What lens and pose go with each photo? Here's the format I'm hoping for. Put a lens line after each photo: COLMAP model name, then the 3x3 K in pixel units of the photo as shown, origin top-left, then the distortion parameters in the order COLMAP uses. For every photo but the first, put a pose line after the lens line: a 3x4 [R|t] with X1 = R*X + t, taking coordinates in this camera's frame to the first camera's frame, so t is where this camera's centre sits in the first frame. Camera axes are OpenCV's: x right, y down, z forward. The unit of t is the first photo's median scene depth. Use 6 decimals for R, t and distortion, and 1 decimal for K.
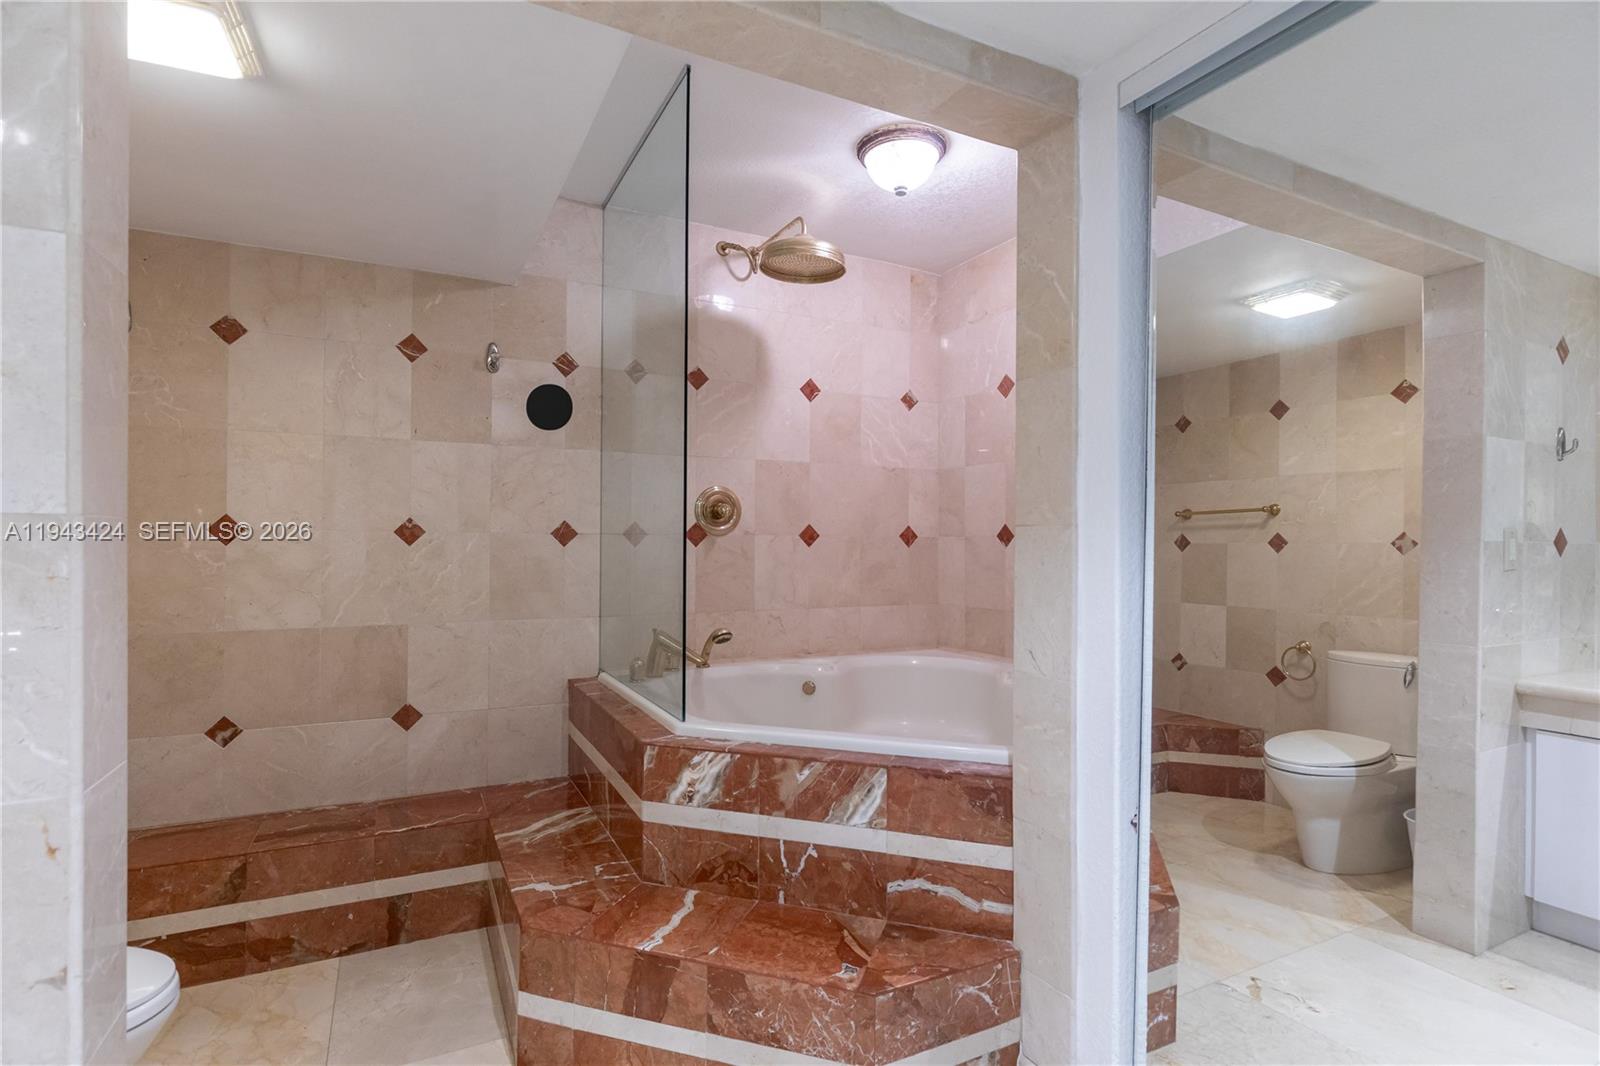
lens RADIAL K [[784.5, 0, 801.2], [0, 784.5, 537.0], [0, 0, 1]] dist [-0.001977, -0.000771]
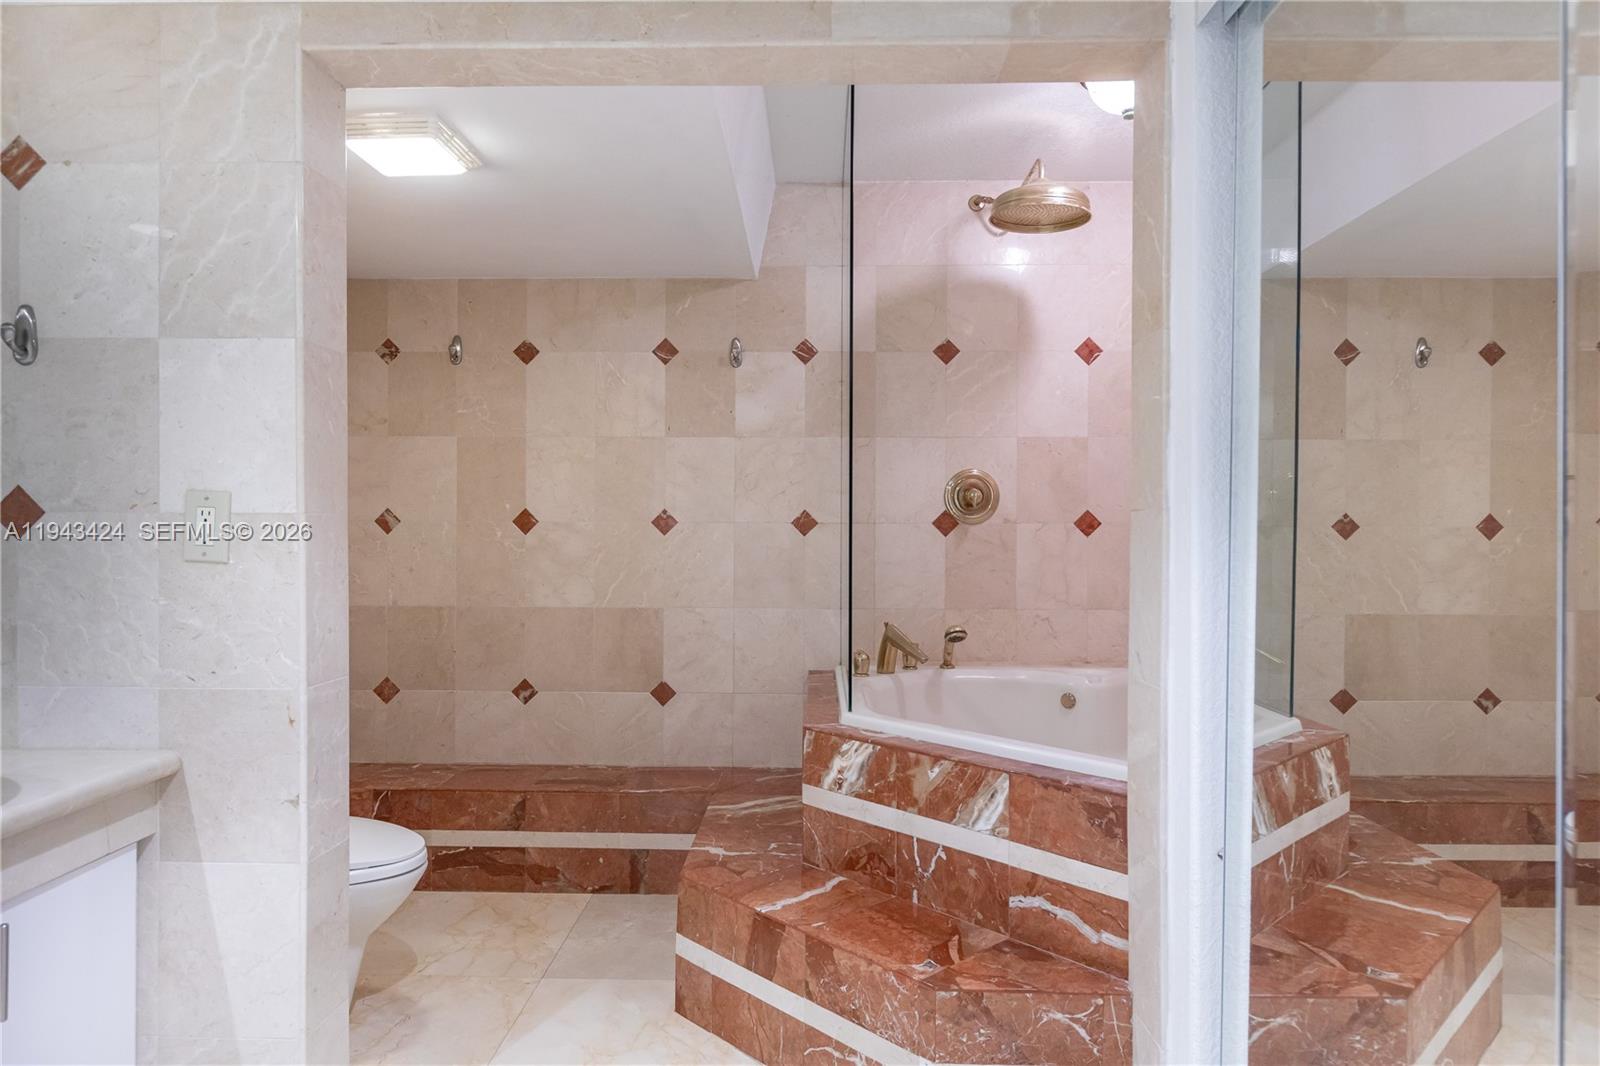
lens RADIAL K [[966.0, 0, 800.0], [0, 966.0, 533.0], [0, 0, 1]] dist [-0.000012, -0.001590]
pose [[0.881024, -0.001448, -0.473069, 0.401520], [0.004446, 0.999976, 0.005219, 0.002863], [0.473051, -0.006702, 0.881010, -0.113717]]
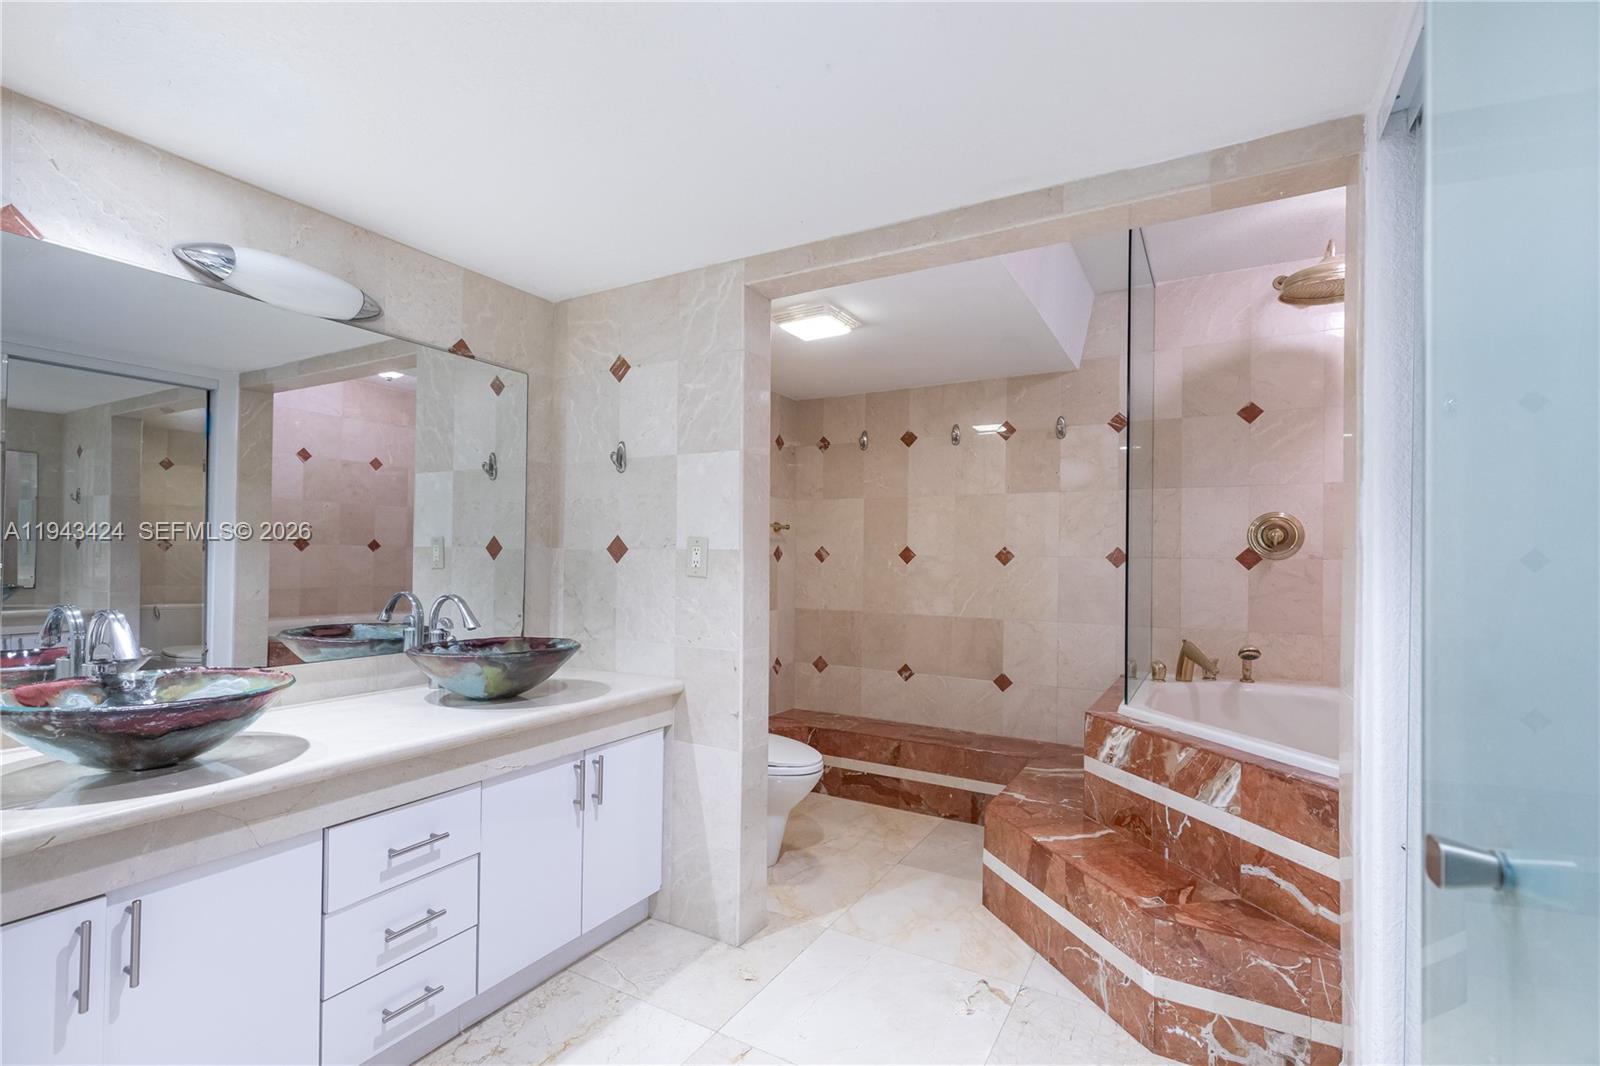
lens RADIAL K [[743.7, 0, 784.2], [0, 743.7, 552.2], [0, 0, 1]] dist [0.001079, -0.001071]
pose [[0.537924, -0.006327, -0.842969, 0.616259], [-0.004791, 0.999933, -0.010563, 0.003400], [0.842980, 0.009721, 0.537858, -0.131160]]
